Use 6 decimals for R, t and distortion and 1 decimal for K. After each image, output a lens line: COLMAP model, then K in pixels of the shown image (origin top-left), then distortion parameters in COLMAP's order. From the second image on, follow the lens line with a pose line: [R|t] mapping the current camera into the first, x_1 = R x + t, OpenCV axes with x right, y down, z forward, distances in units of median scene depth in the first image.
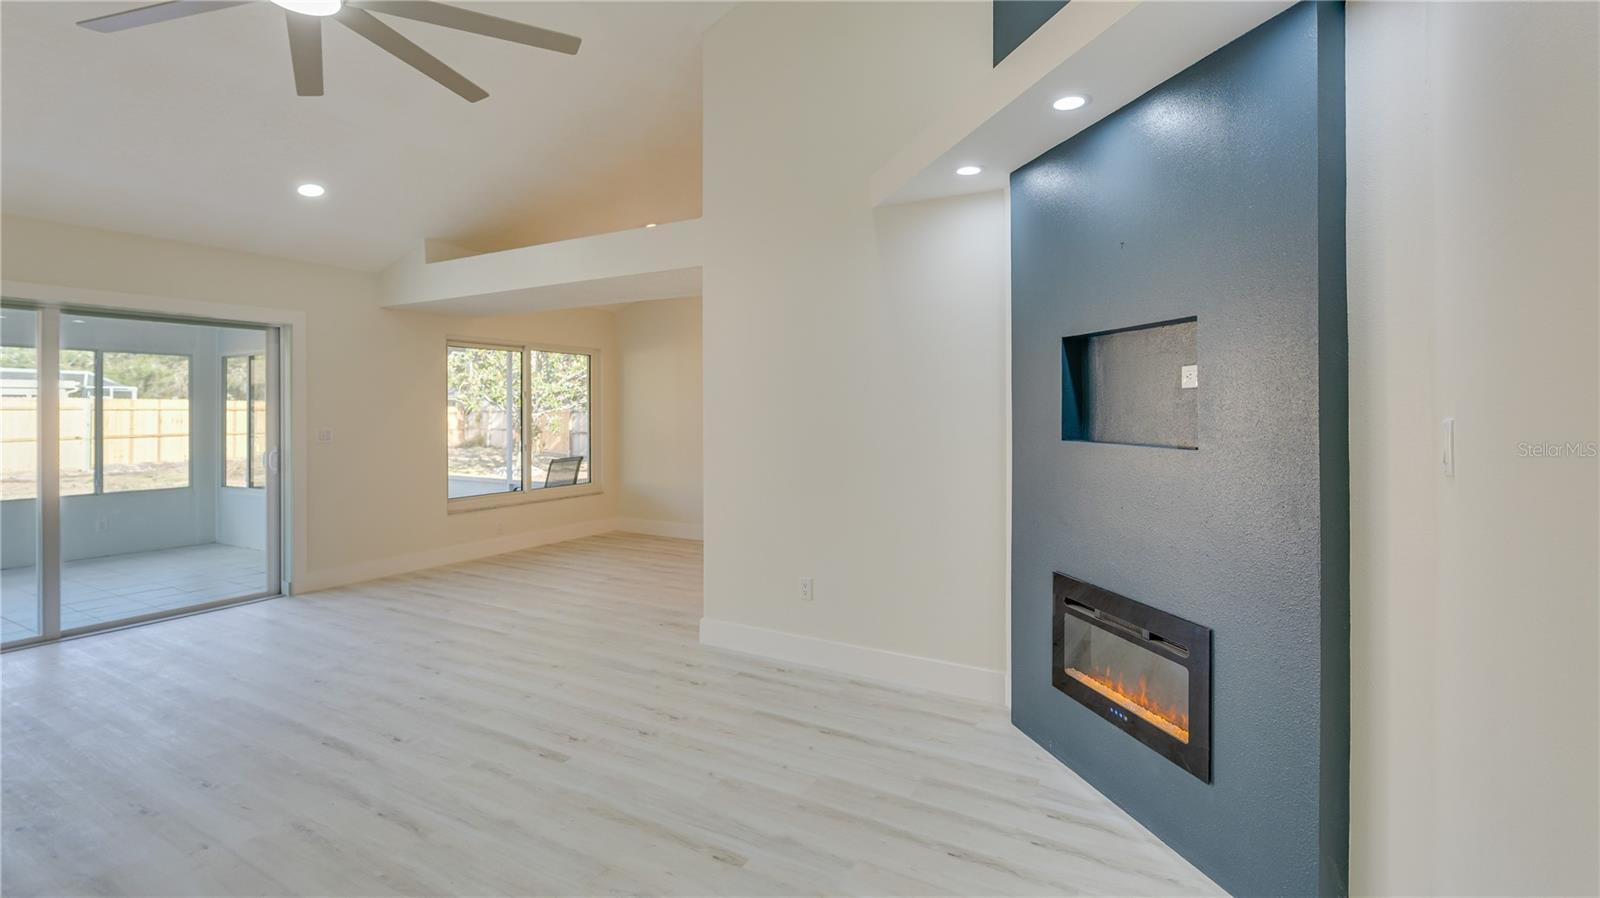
lens RADIAL K [[716.2, 0, 815.0], [0, 716.2, 415.9], [0, 0, 1]] dist [0.000434, 0.000290]
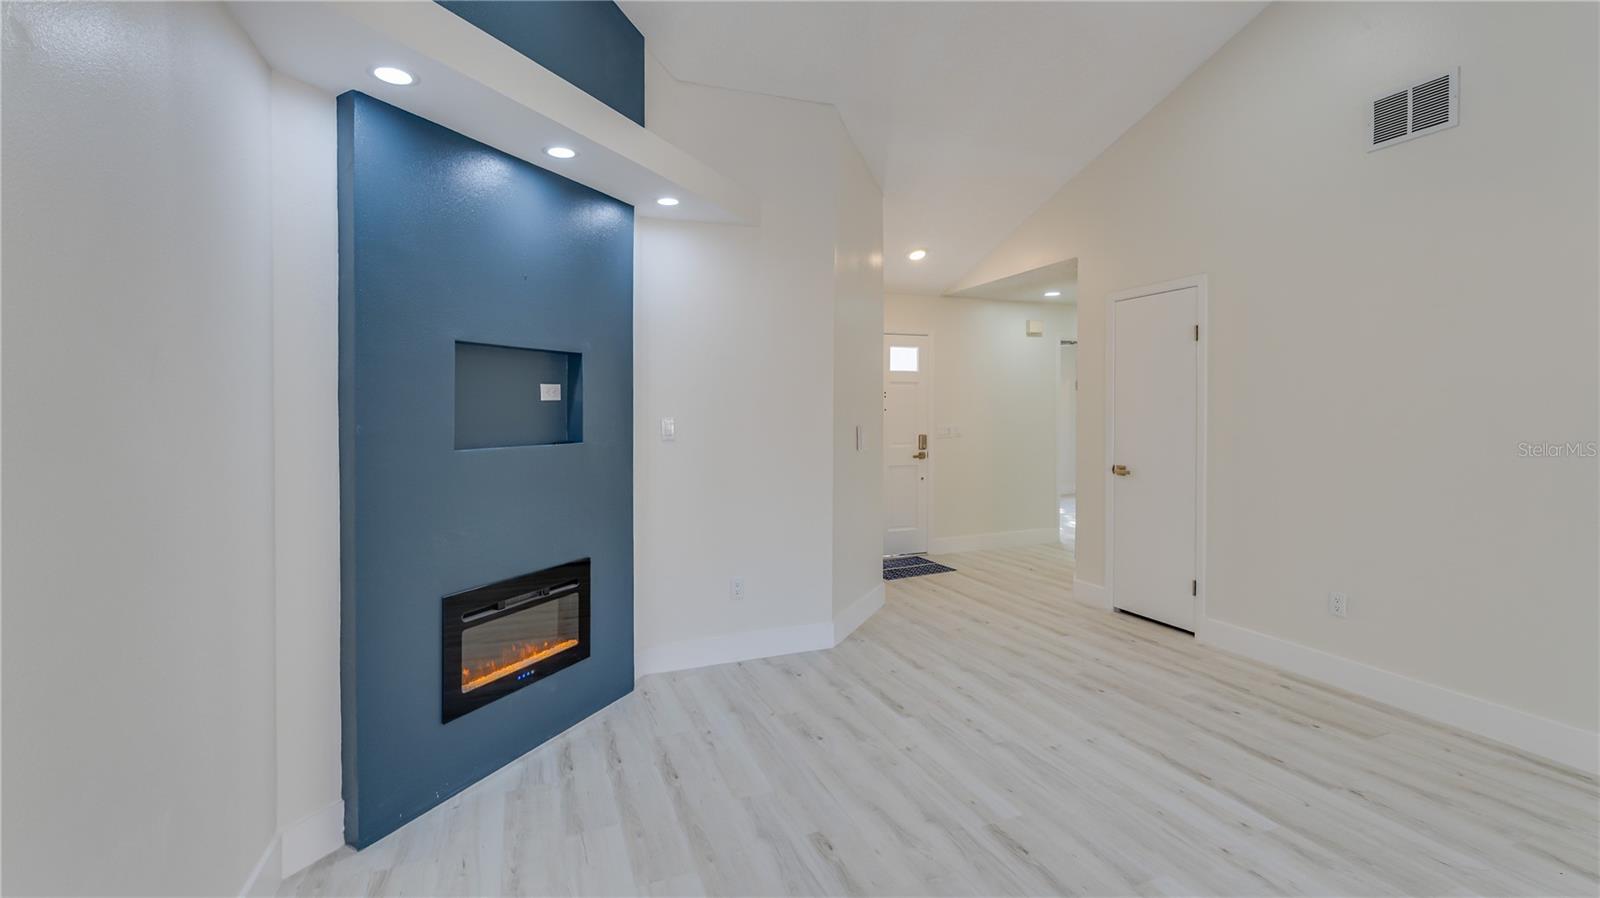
lens RADIAL K [[698.7, 0, 798.3], [0, 698.7, 426.1], [0, 0, 1]] dist [-0.000799, 0.000423]
pose [[-0.763010, -0.003028, 0.646380, -0.428642], [0.017906, 0.999506, 0.025819, -0.010460], [-0.646139, 0.031274, -0.762579, 1.015115]]
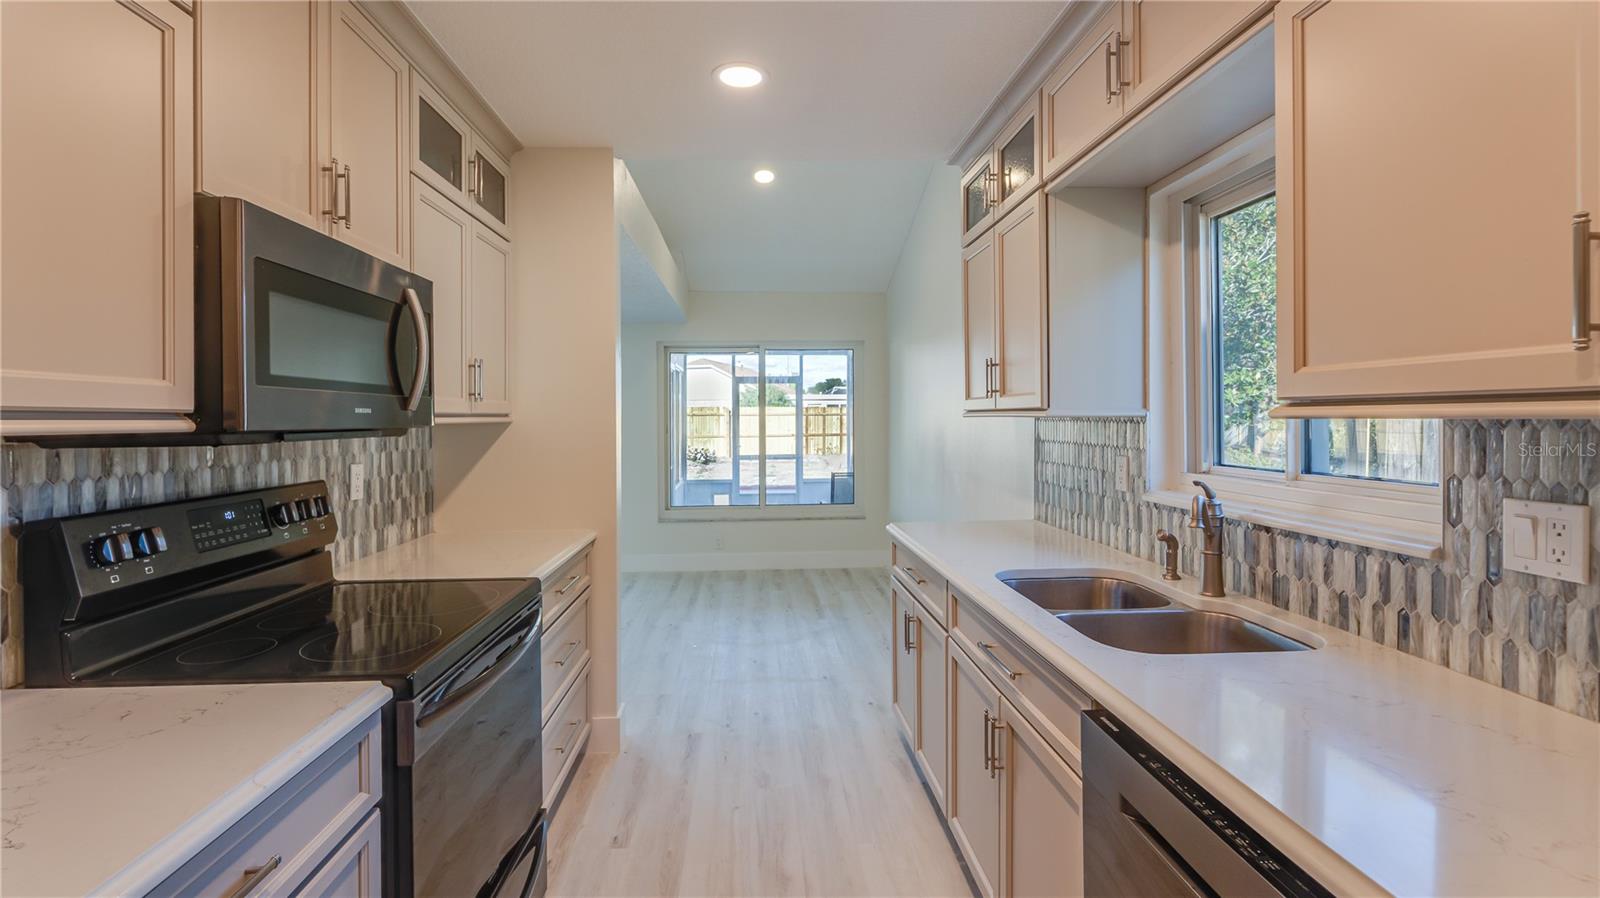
lens RADIAL K [[698.7, 0, 798.3], [0, 698.7, 426.1], [0, 0, 1]] dist [-0.000799, 0.000423]
pose [[0.531872, 0.007597, -0.846791, 0.685332], [0.003451, 0.999932, 0.011139, -0.011097], [0.846818, -0.008846, 0.531809, 1.050169]]
